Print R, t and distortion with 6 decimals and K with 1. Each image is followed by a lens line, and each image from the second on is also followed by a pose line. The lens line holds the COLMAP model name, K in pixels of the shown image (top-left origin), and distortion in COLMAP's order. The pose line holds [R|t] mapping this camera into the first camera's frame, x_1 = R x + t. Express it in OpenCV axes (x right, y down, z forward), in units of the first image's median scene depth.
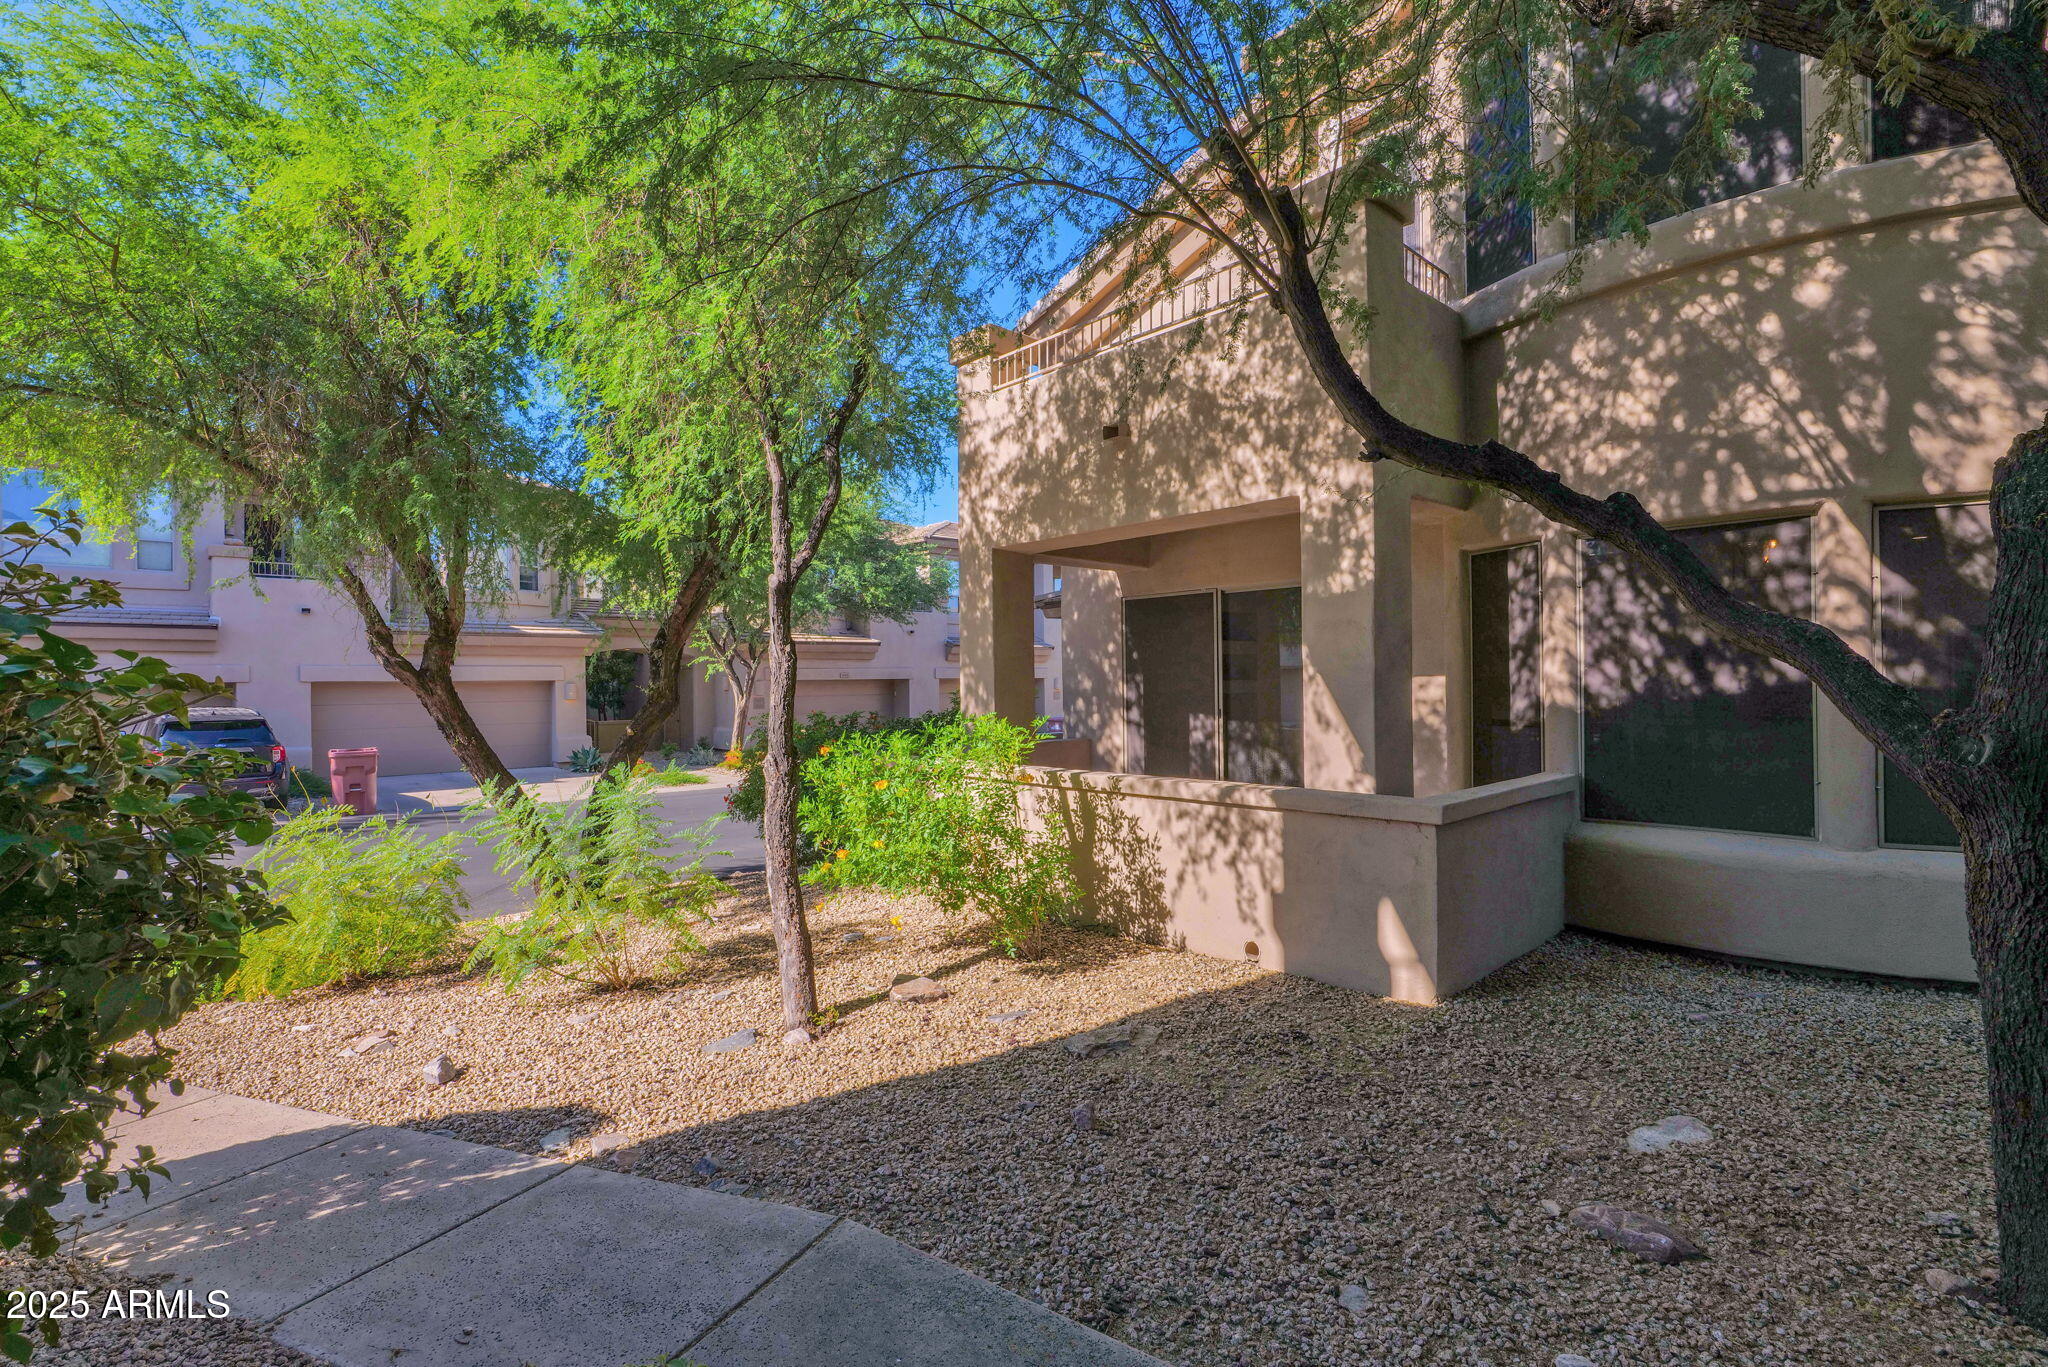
lens RADIAL K [[953.8, 0, 1022.9], [0, 953.8, 682.6], [0, 0, 1]] dist [-0.025560, 0.003739]
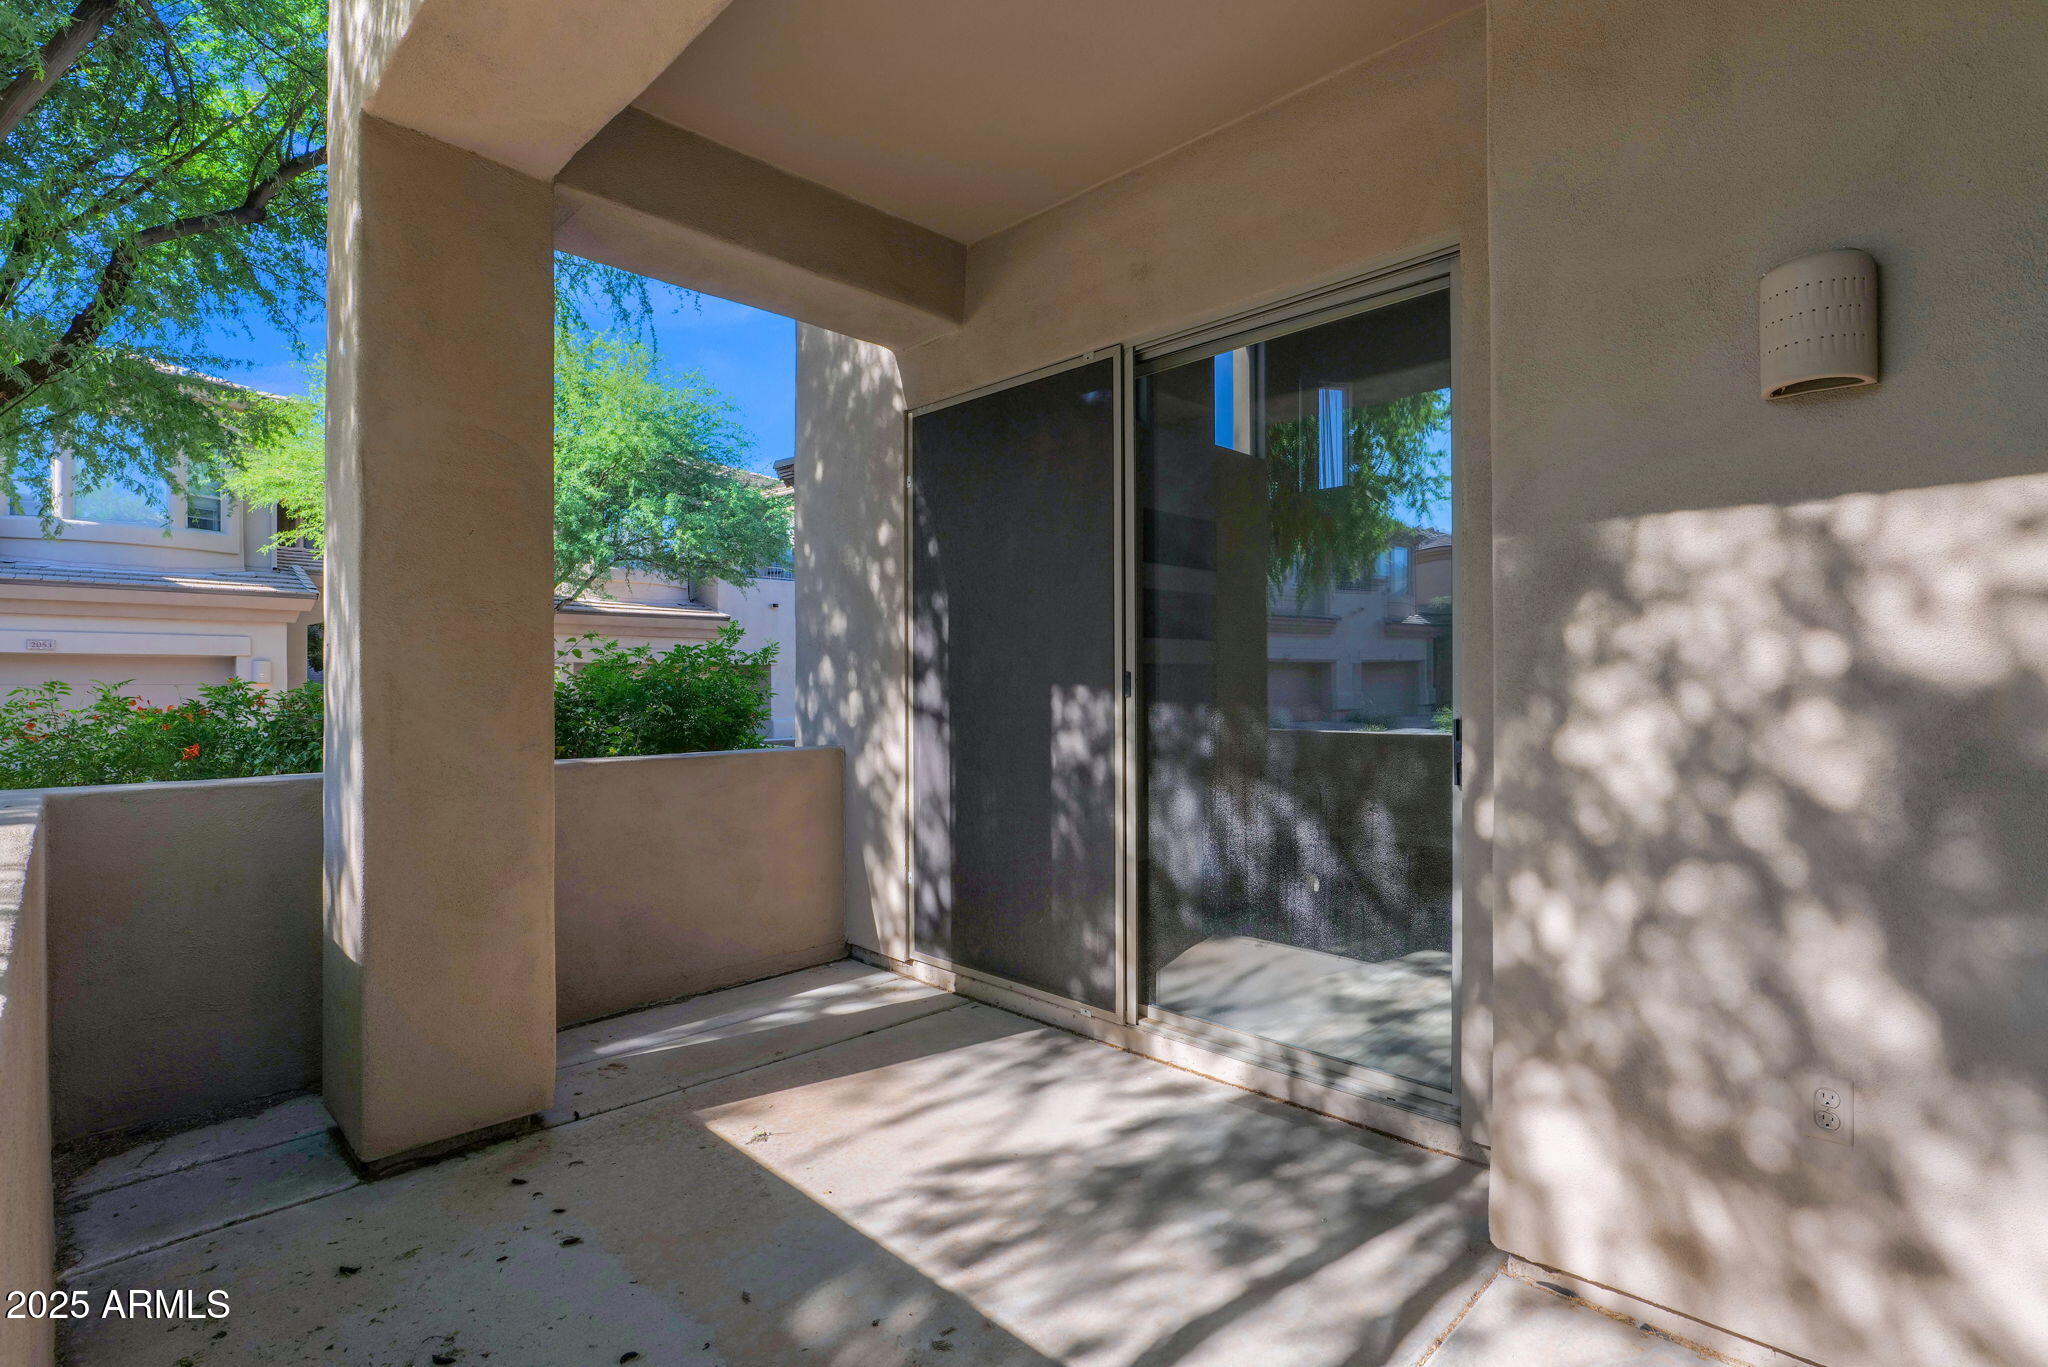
lens RADIAL K [[953.8, 0, 1034.3], [0, 953.8, 682.9], [0, 0, 1]] dist [-0.025560, 0.003739]
pose [[0.997525, 0.009074, 0.069721, 0.172455], [-0.009099, 0.999959, 0.000036, 0.038117], [-0.069717, -0.000670, 0.997567, 0.757260]]
